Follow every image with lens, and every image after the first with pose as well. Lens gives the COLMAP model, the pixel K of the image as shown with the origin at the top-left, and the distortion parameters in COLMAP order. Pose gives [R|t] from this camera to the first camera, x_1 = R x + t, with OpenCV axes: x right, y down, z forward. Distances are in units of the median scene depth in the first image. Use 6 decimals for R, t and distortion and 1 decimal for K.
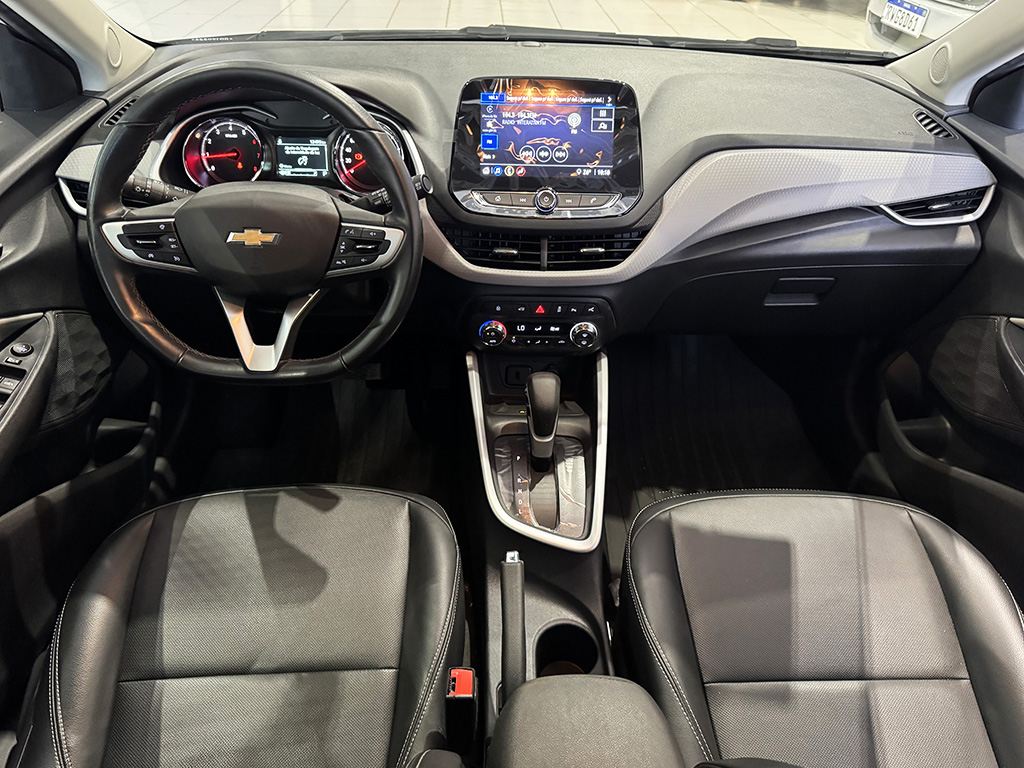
lens RADIAL K [[727.4, 0, 512.0], [0, 727.4, 384.0], [0, 0, 1]] dist [0.038450, -0.089877]
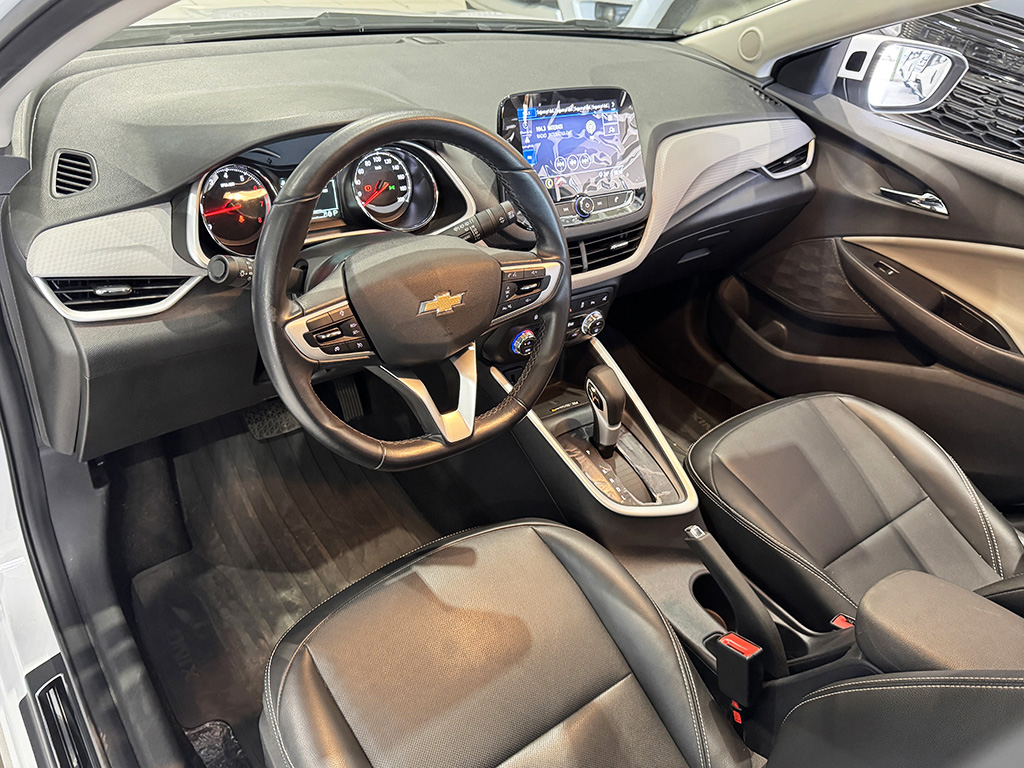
lens RADIAL K [[785.5, 0, 512.0], [0, 785.5, 384.0], [0, 0, 1]] dist [0.072726, -0.299517]
pose [[0.819114, -0.267592, 0.507393, -0.664200], [0.239777, 0.963267, 0.120929, -0.164038], [-0.521114, 0.022606, 0.853187, 0.093627]]
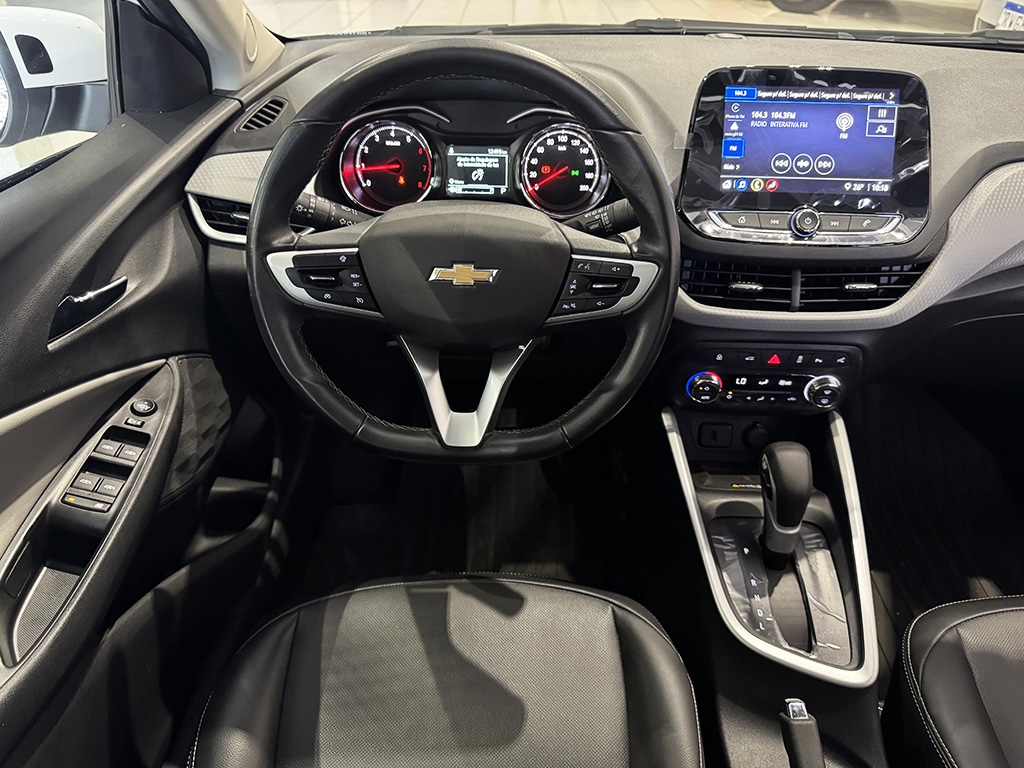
lens RADIAL K [[743.6, 0, 512.0], [0, 743.6, 384.0], [0, 0, 1]] dist [0.048104, -0.155634]
pose [[0.998094, 0.014205, -0.060057, -0.208556], [-0.015671, 0.999589, -0.024022, -0.056220], [0.059692, 0.024917, 0.997906, 0.193184]]
